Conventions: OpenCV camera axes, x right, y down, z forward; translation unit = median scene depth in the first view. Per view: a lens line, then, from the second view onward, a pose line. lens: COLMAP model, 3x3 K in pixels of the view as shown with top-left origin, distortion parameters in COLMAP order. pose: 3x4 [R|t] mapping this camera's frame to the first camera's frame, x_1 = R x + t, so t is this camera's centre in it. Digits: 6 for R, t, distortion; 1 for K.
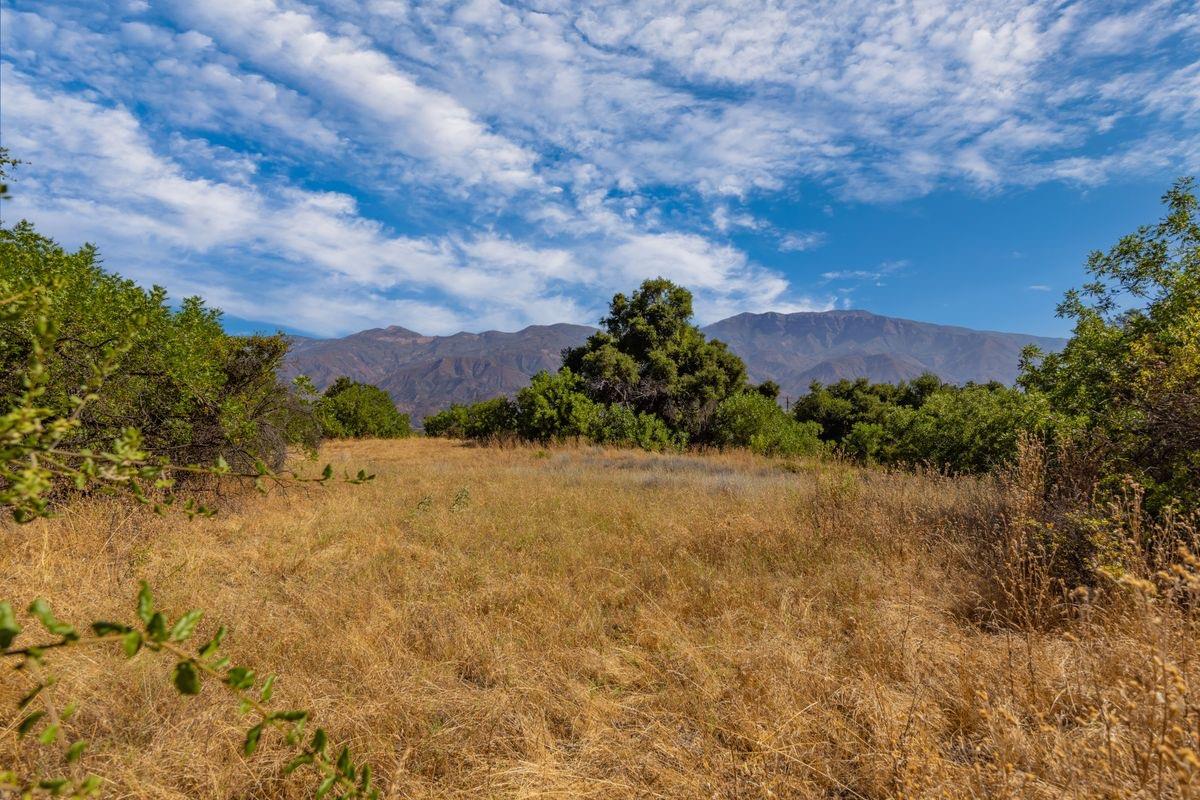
lens RADIAL K [[630.0, 0, 605.7], [0, 630.0, 389.9], [0, 0, 1]] dist [0.003755, 0.000407]
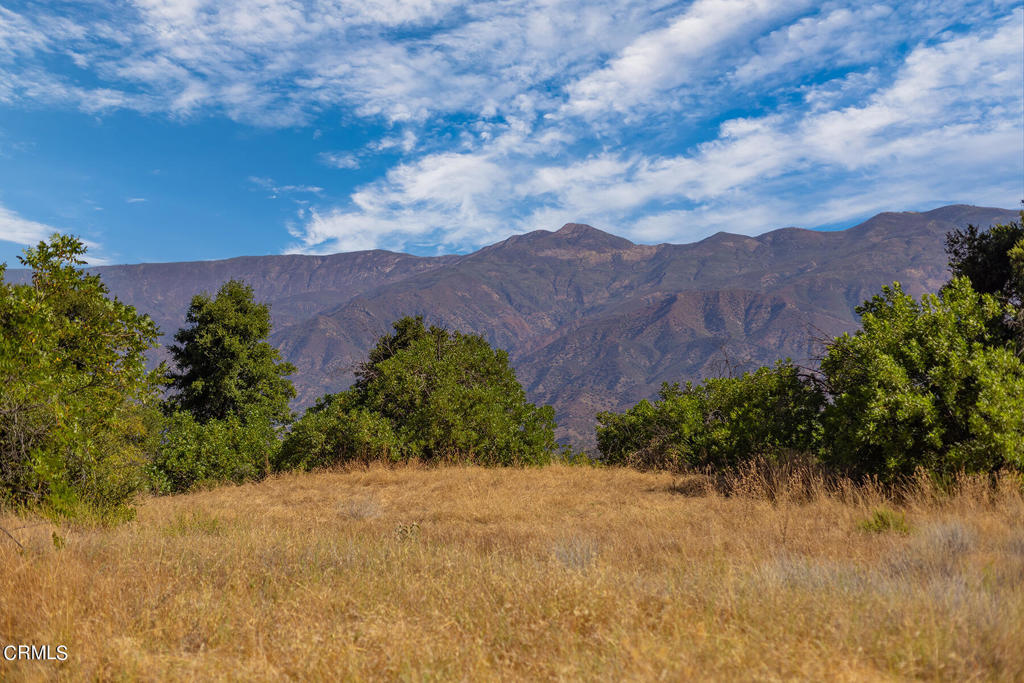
lens RADIAL K [[1453.5, 0, 512.0], [0, 1453.5, 341.5], [0, 0, 1]] dist [0.001464, 0.053959]
pose [[0.933466, -0.003401, -0.358650, -0.007028], [-0.002414, 0.999873, -0.015765, 0.018341], [0.358658, 0.015582, 0.933339, 0.199070]]
